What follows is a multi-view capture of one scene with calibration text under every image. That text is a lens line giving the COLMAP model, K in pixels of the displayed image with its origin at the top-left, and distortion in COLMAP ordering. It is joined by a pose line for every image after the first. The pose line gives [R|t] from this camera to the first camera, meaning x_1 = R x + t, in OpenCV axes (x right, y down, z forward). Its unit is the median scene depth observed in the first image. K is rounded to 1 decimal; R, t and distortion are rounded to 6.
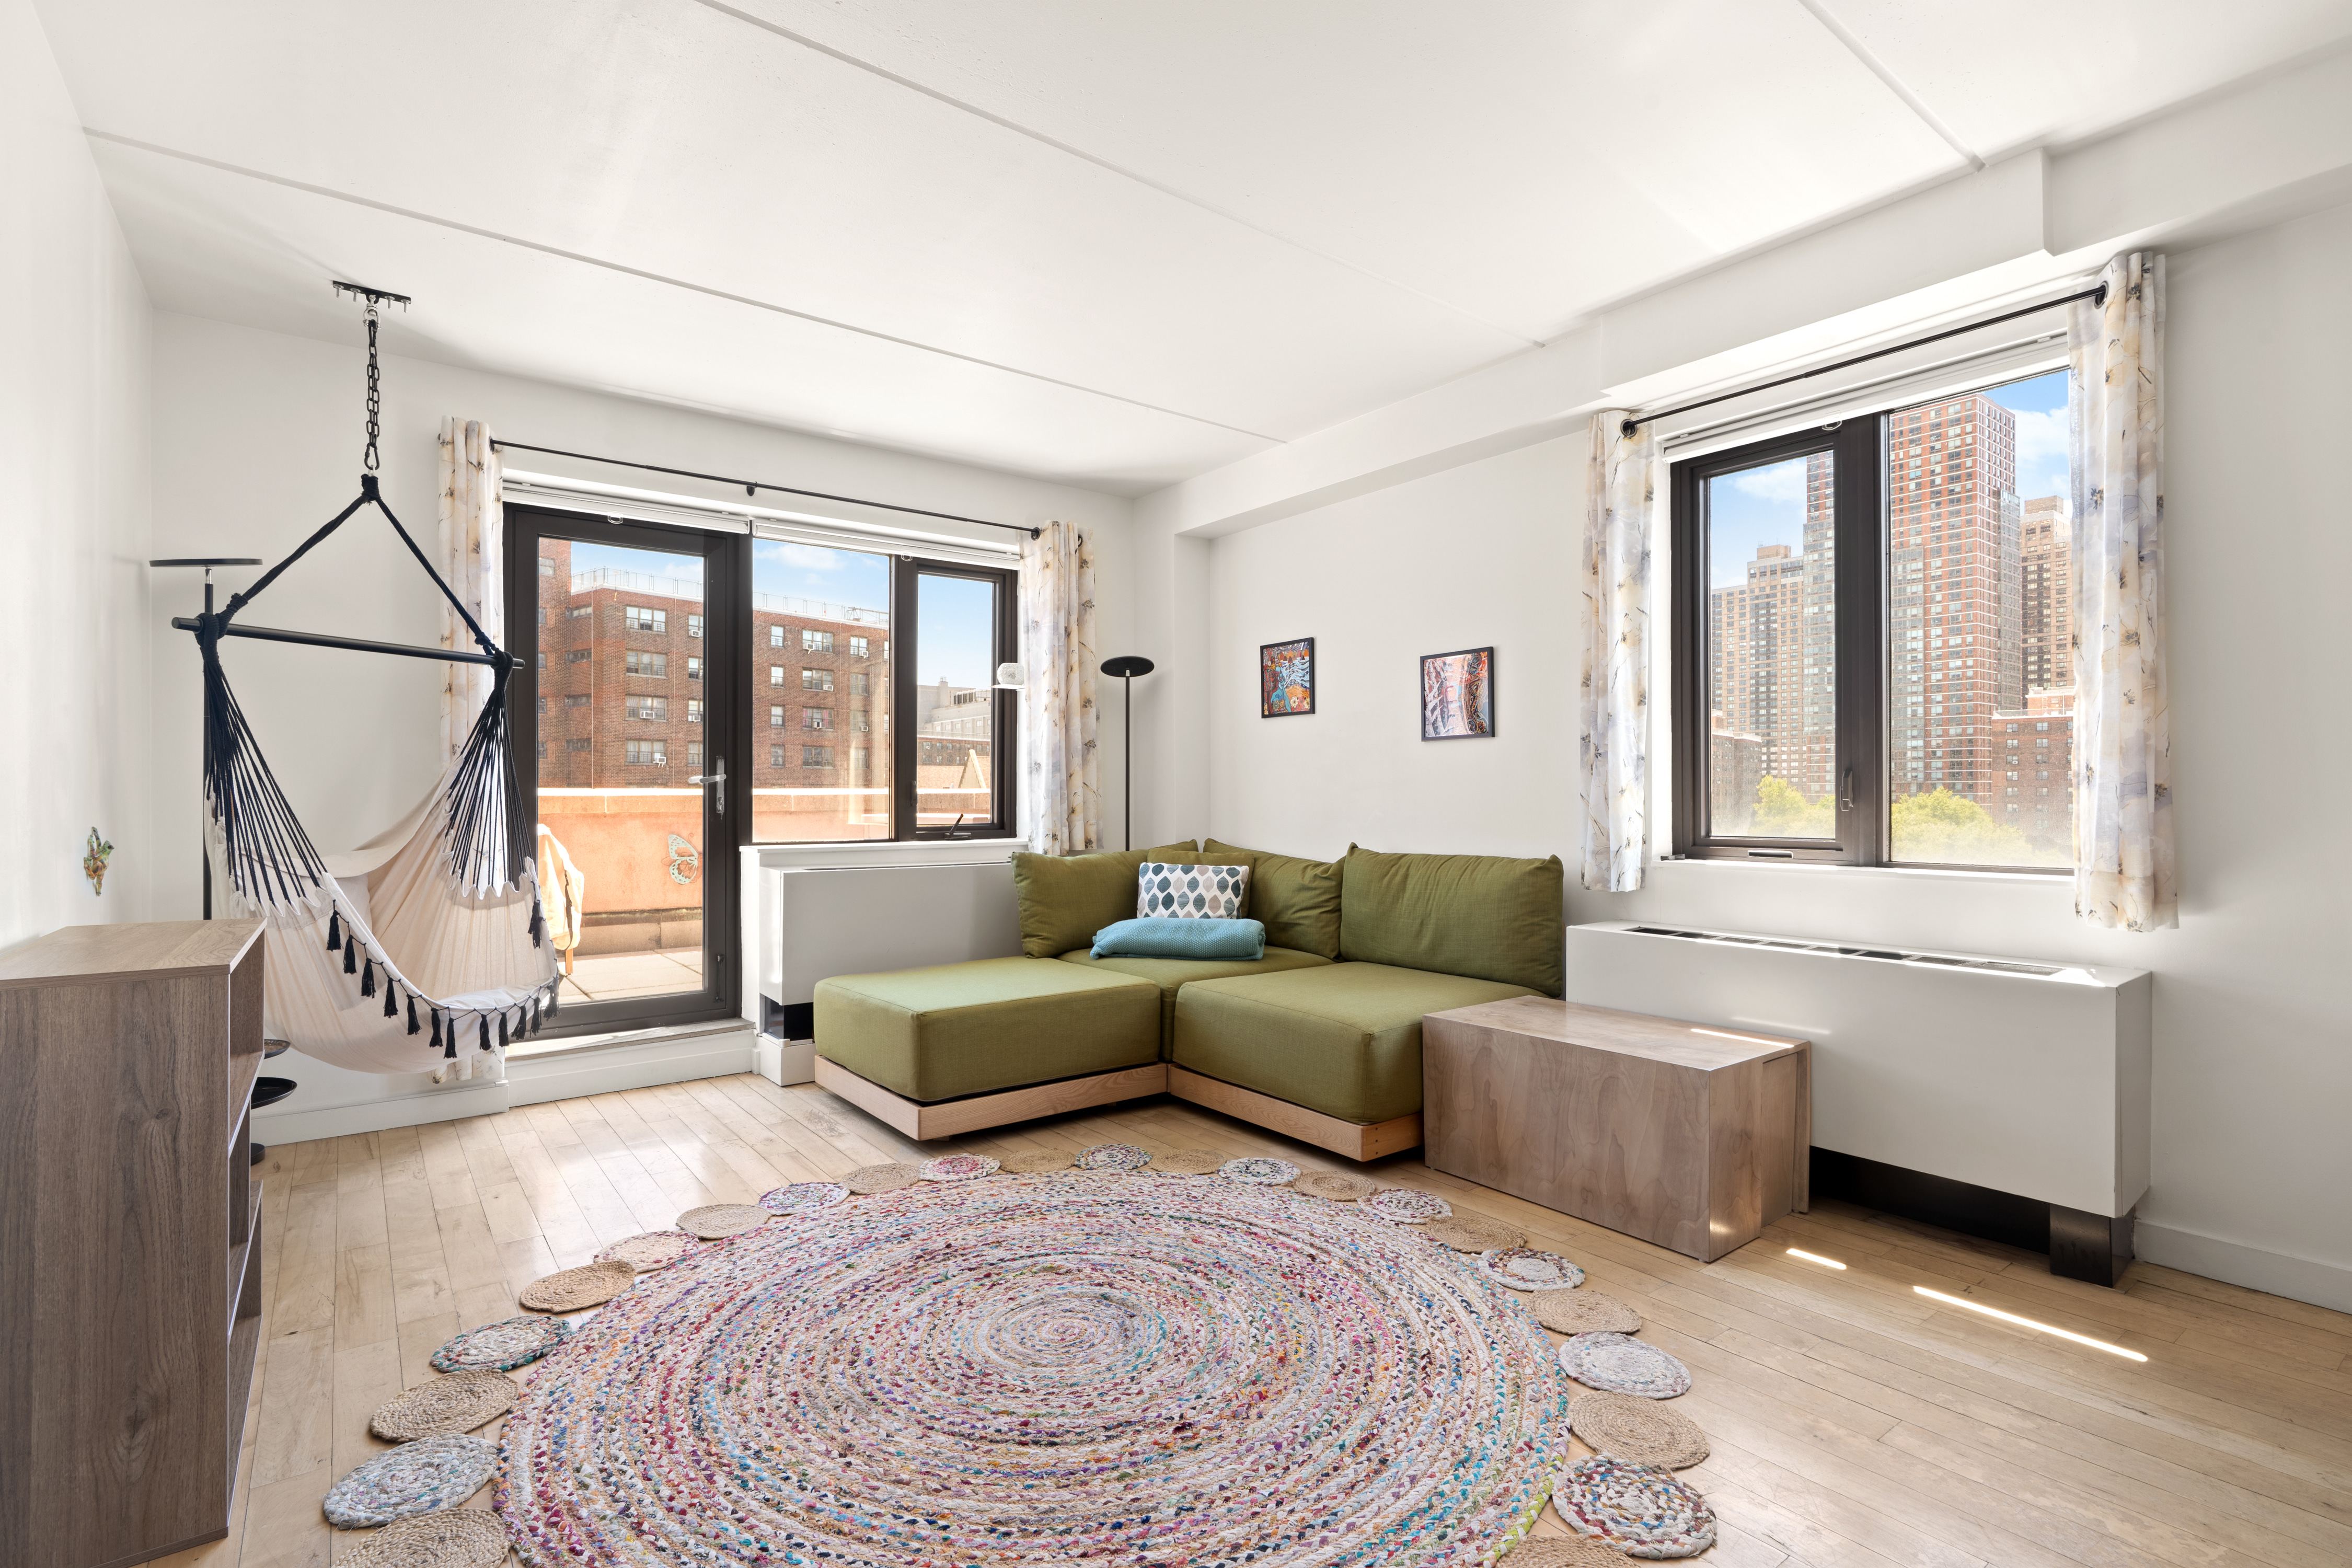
lens RADIAL K [[1112.8, 0, 1176.0], [0, 1112.8, 784.0], [0, 0, 1]] dist [0.000054, -0.000087]
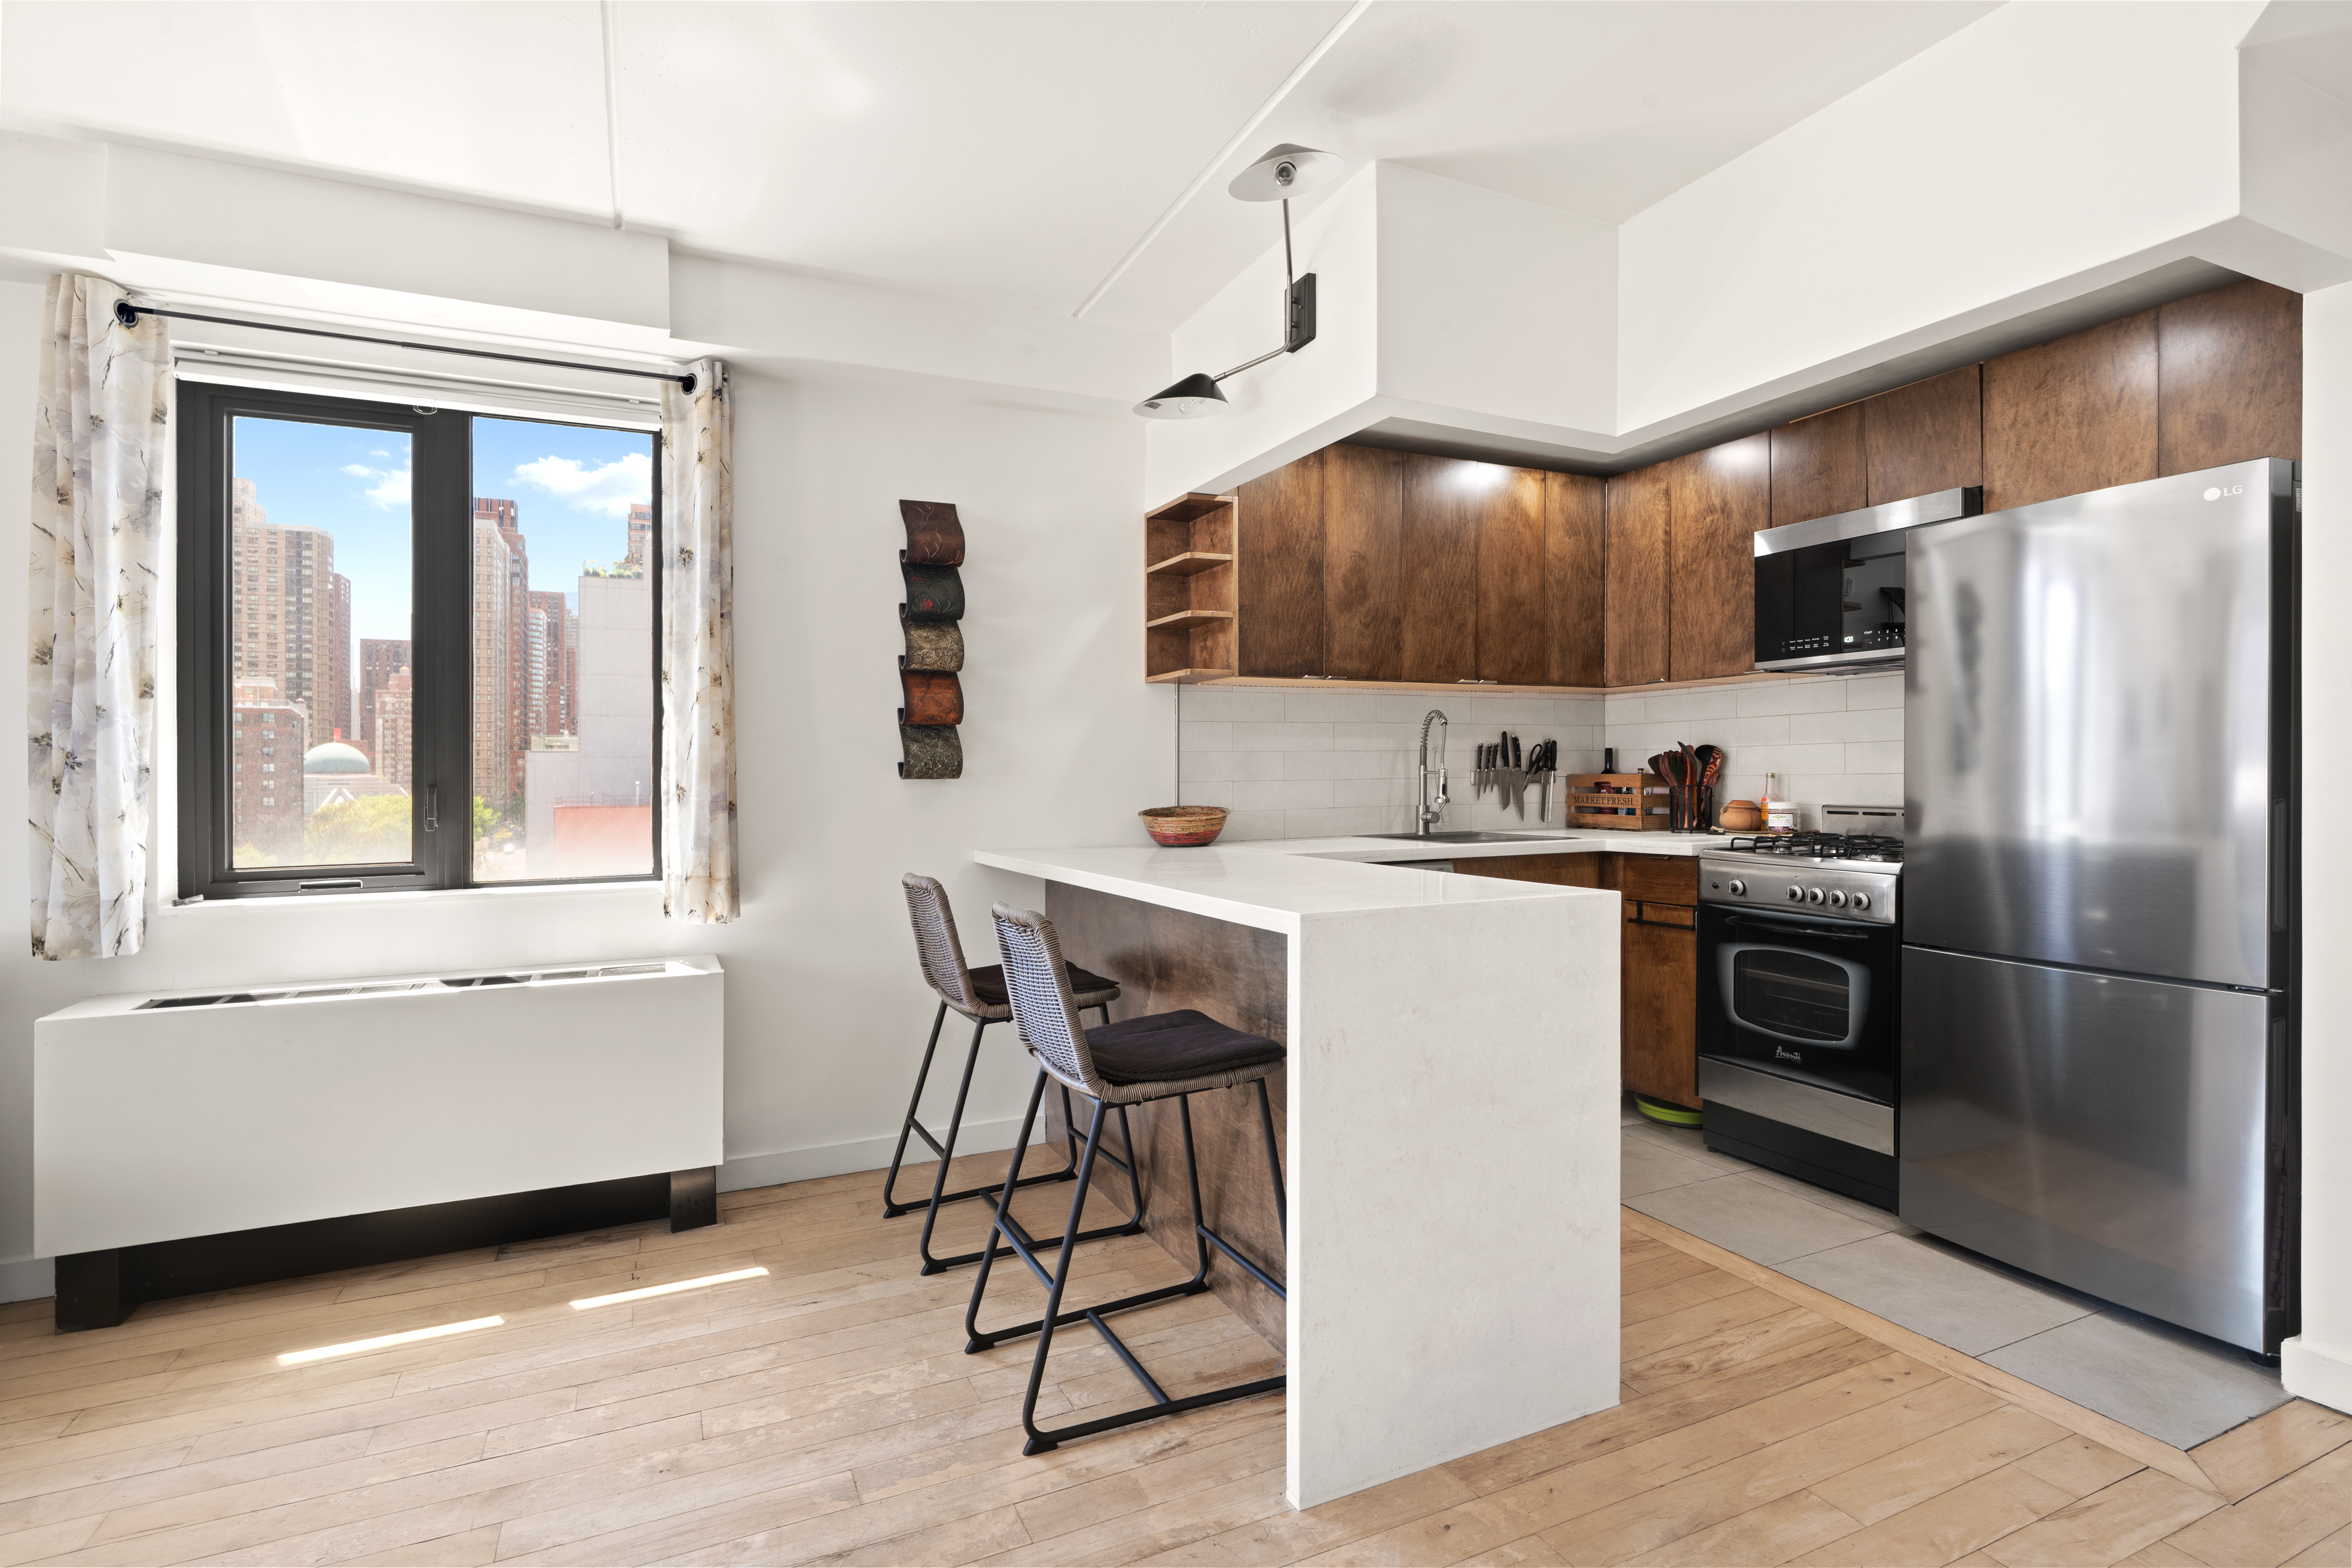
lens RADIAL K [[1134.6, 0, 1176.0], [0, 1134.6, 784.0], [0, 0, 1]] dist [-0.002546, -0.000271]
pose [[0.214902, -0.004620, 0.976625, -0.180571], [0.000623, 0.999989, 0.004593, -0.018699], [-0.976635, -0.000379, 0.214903, 0.192602]]
